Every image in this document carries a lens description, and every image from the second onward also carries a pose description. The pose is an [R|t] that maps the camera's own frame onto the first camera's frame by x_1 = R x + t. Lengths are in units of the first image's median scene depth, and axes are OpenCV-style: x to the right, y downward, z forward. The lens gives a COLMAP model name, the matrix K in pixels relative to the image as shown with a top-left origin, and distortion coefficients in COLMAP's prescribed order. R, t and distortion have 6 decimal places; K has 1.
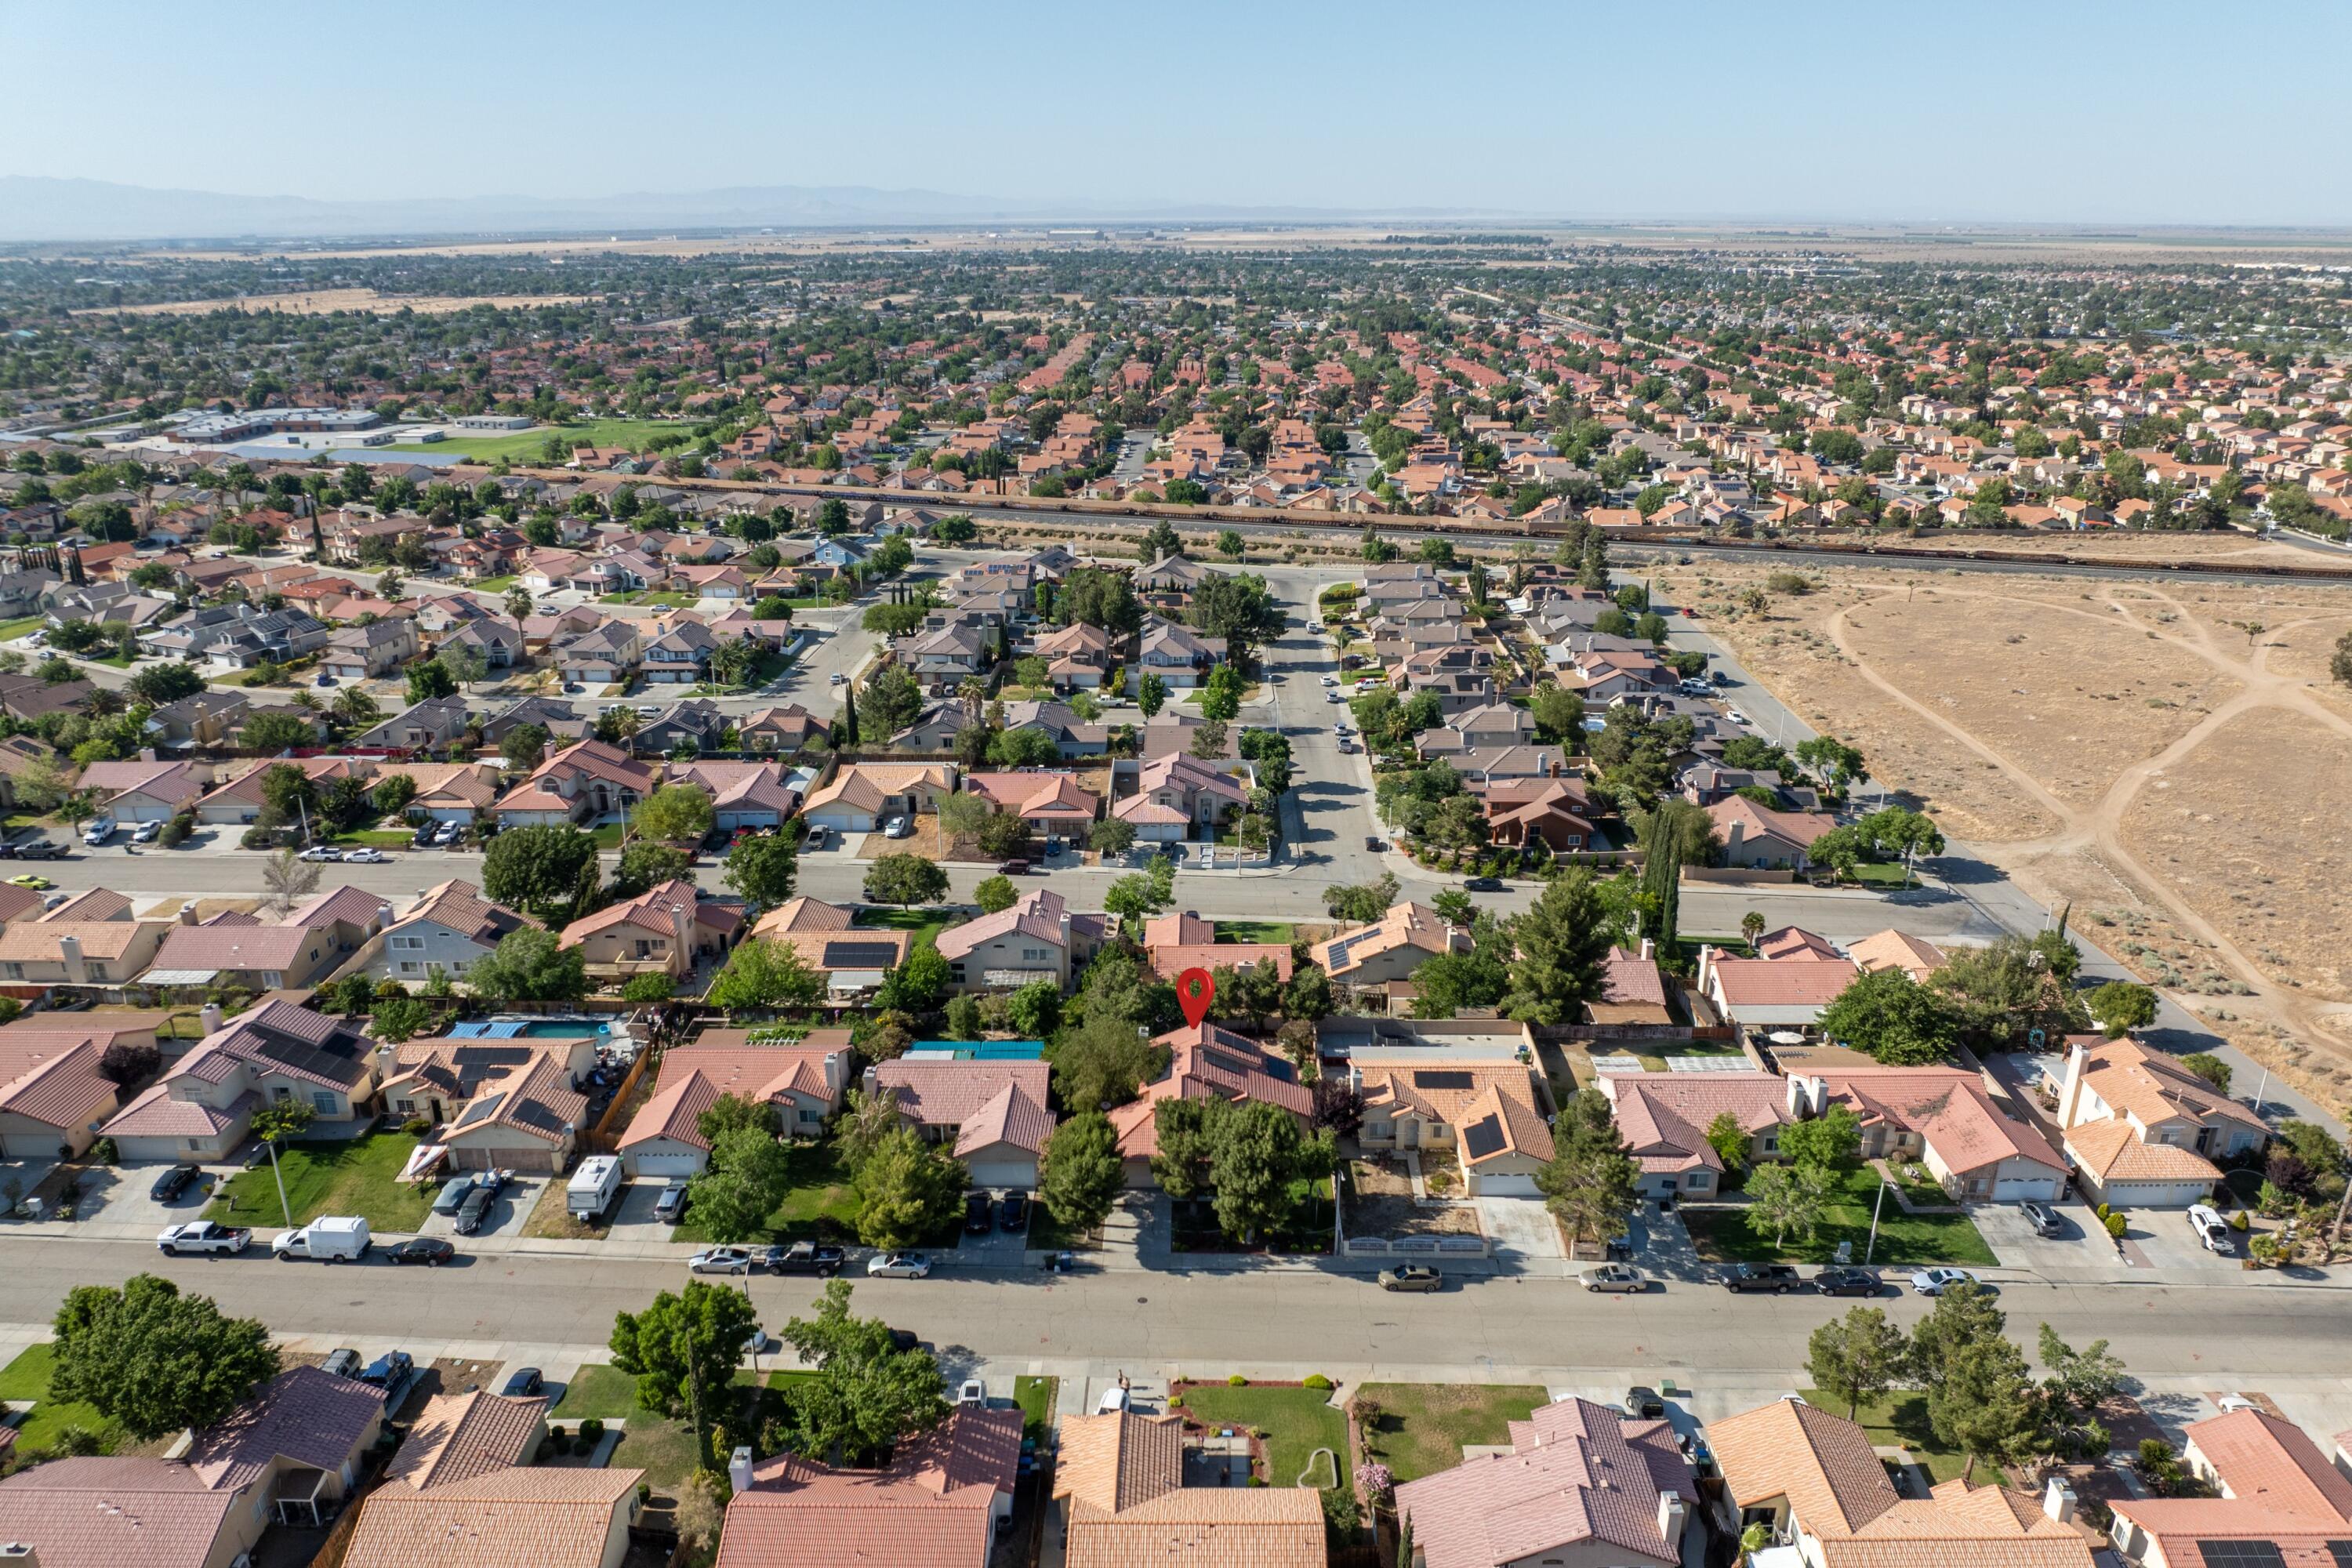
lens RADIAL K [[1696.5, 0, 1176.0], [0, 1696.5, 784.0], [0, 0, 1]] dist [-0.034751, -0.007160]
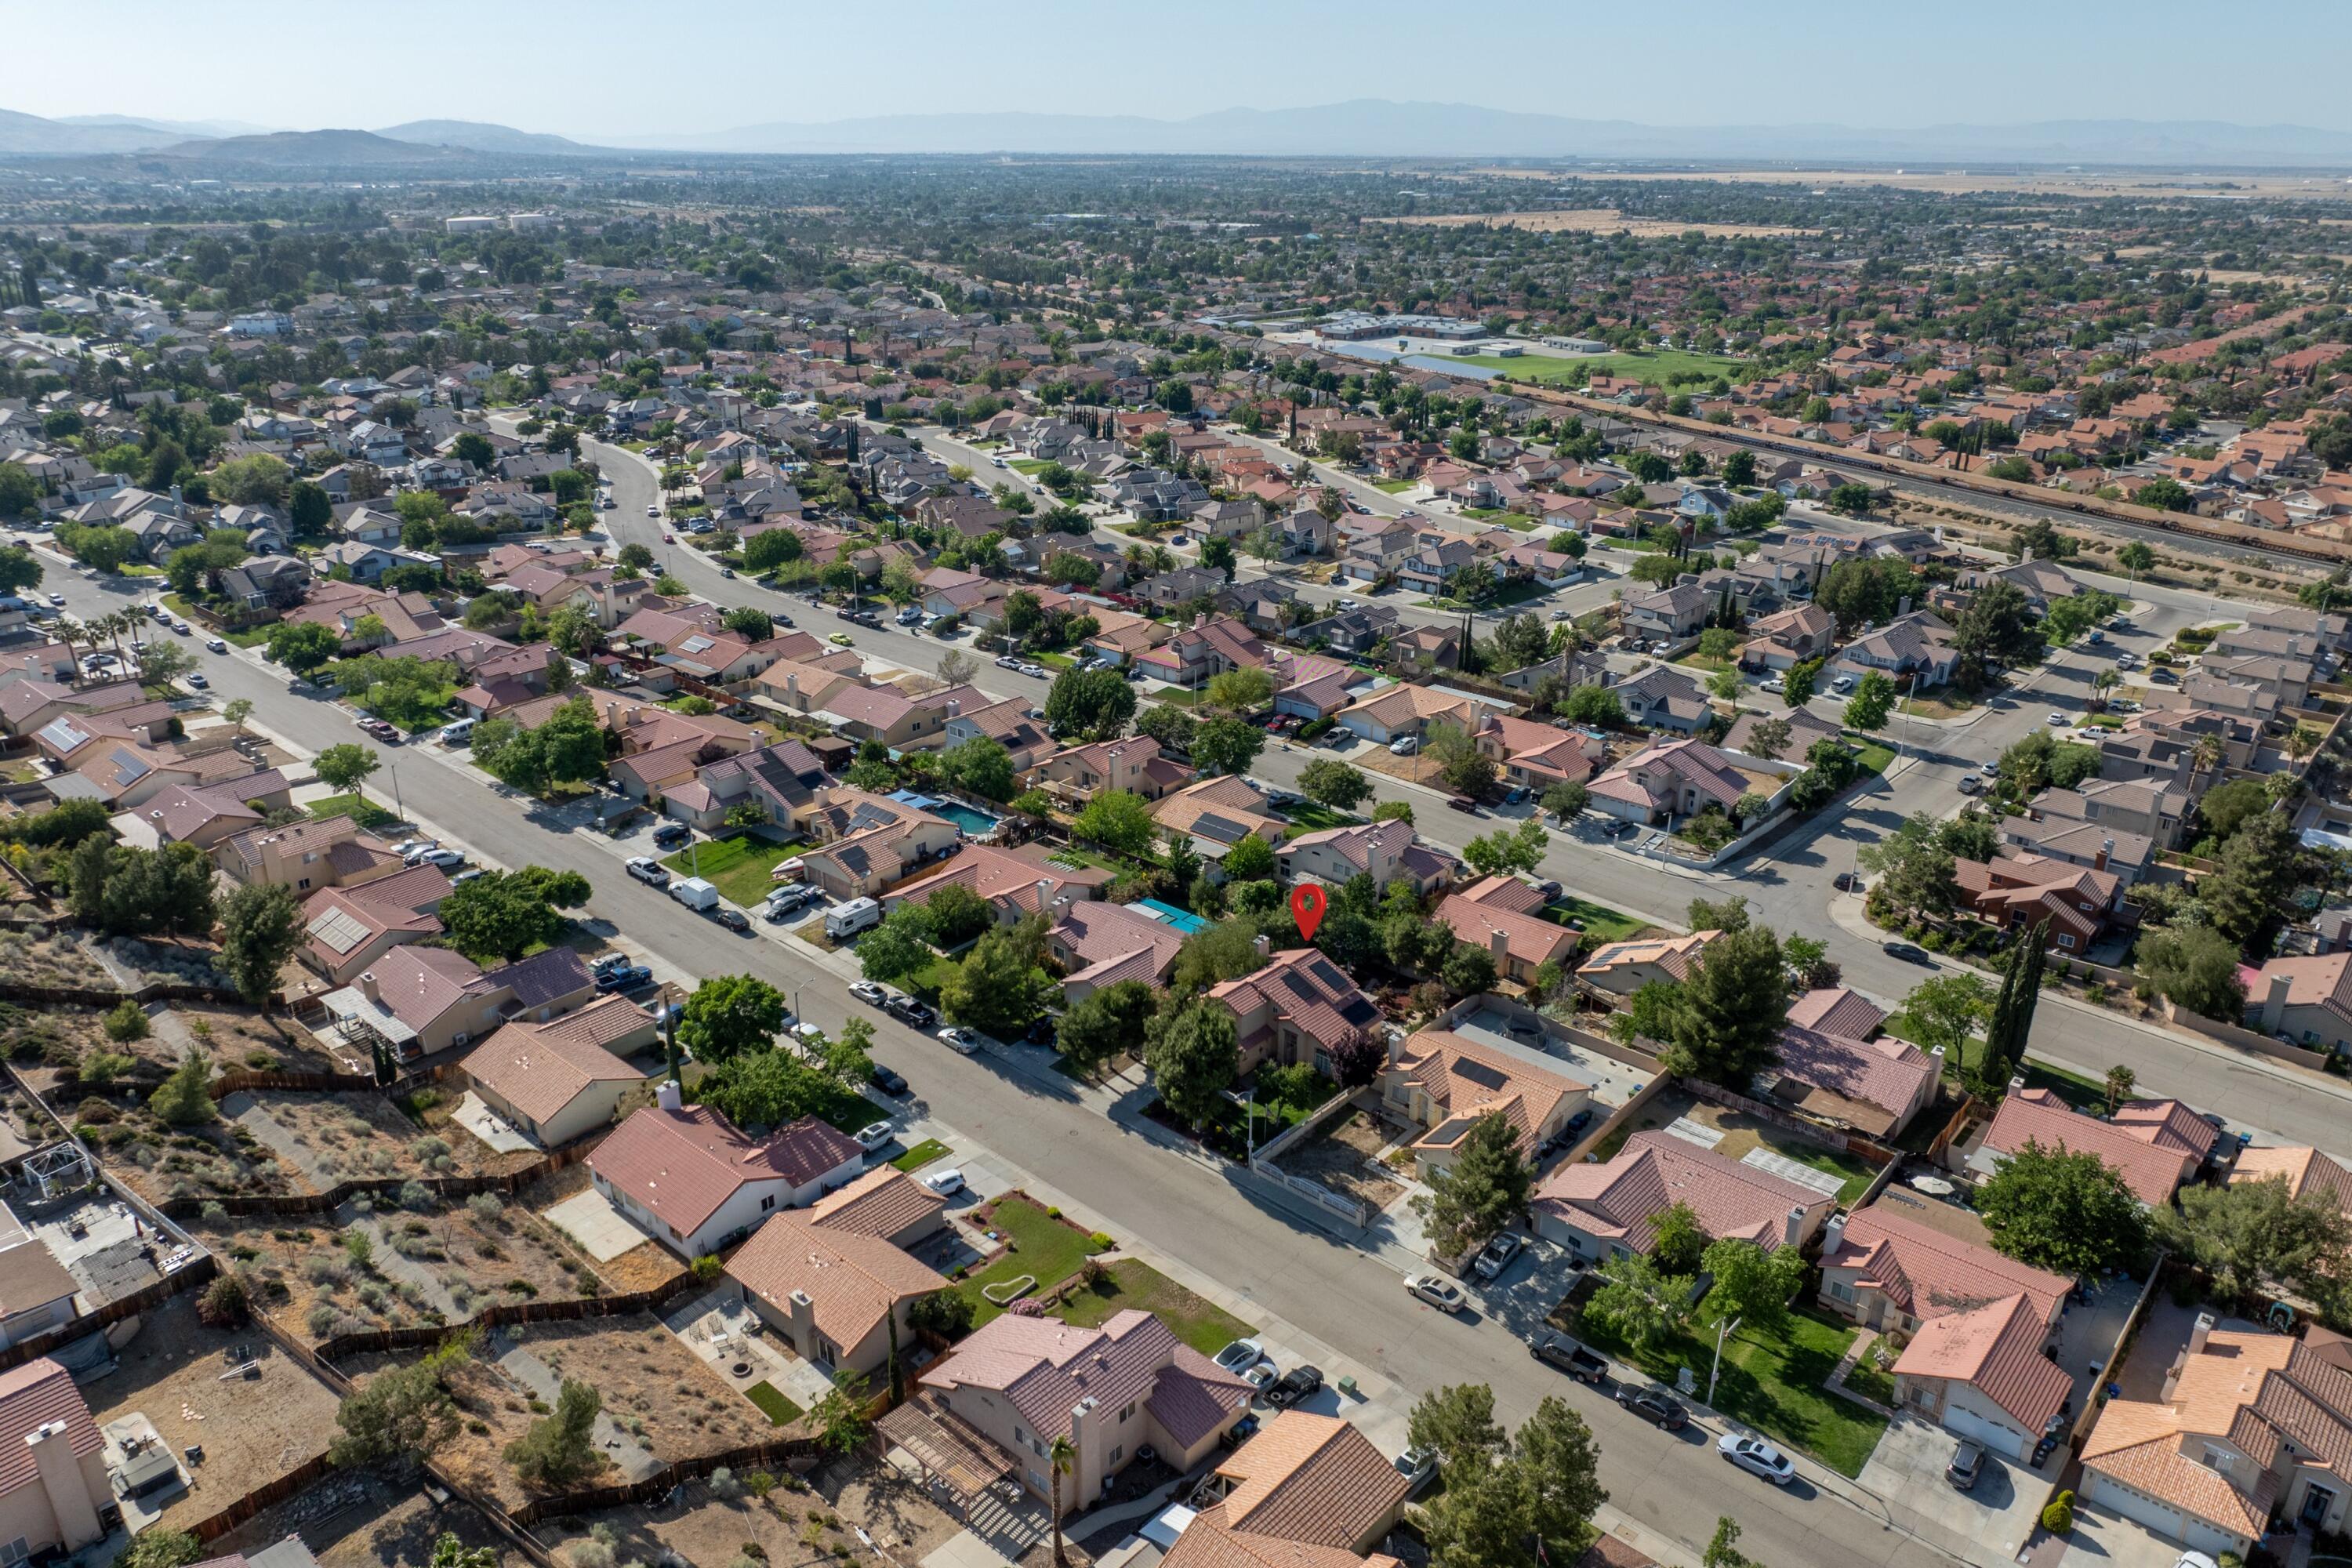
lens RADIAL K [[1670.1, 0, 1168.4], [0, 1670.1, 693.2], [0, 0, 1]] dist [-0.036684, -0.006102]
pose [[0.759160, 0.209349, -0.616319, 0.535455], [-0.213034, 0.974630, 0.068651, -0.069219], [0.615055, 0.079180, 0.784499, 0.079793]]
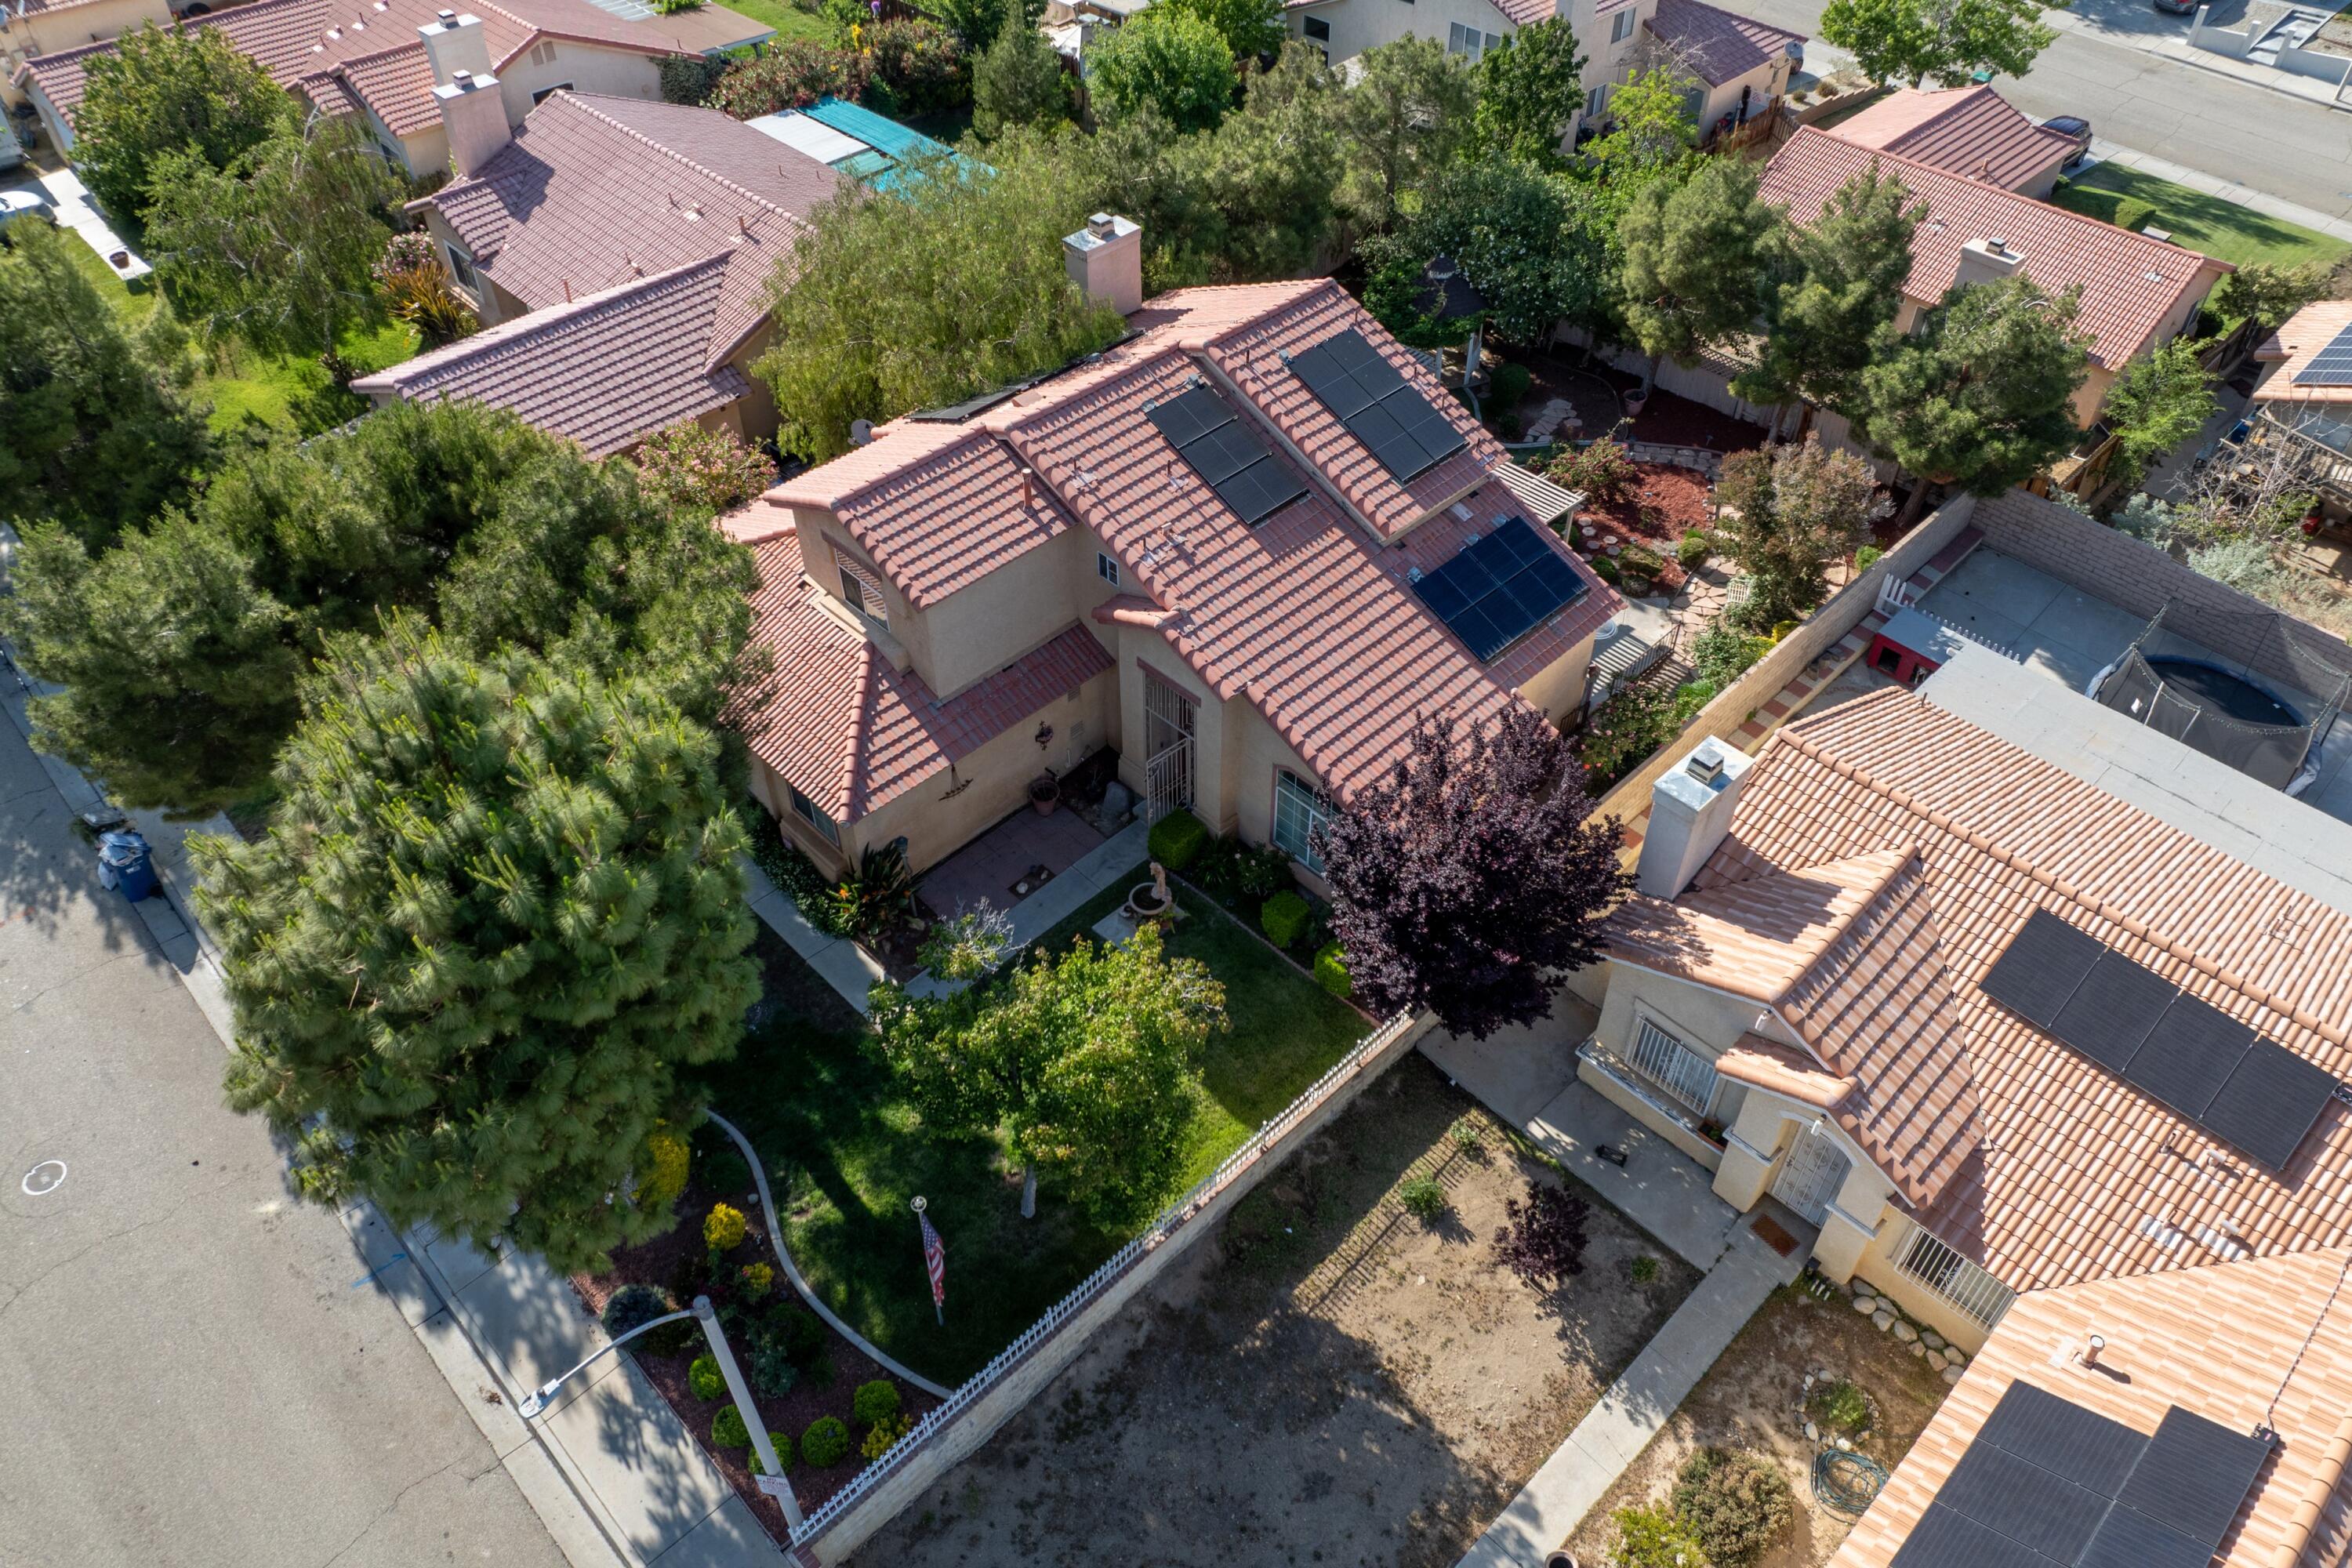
lens RADIAL K [[1650.7, 0, 1161.5], [0, 1650.7, 737.3], [0, 0, 1]] dist [-0.035238, -0.000039]
pose [[0.706421, 0.480072, -0.520096, 0.144308], [-0.223621, 0.848558, 0.479524, 0.081965], [0.671537, -0.222442, 0.706793, 0.749592]]
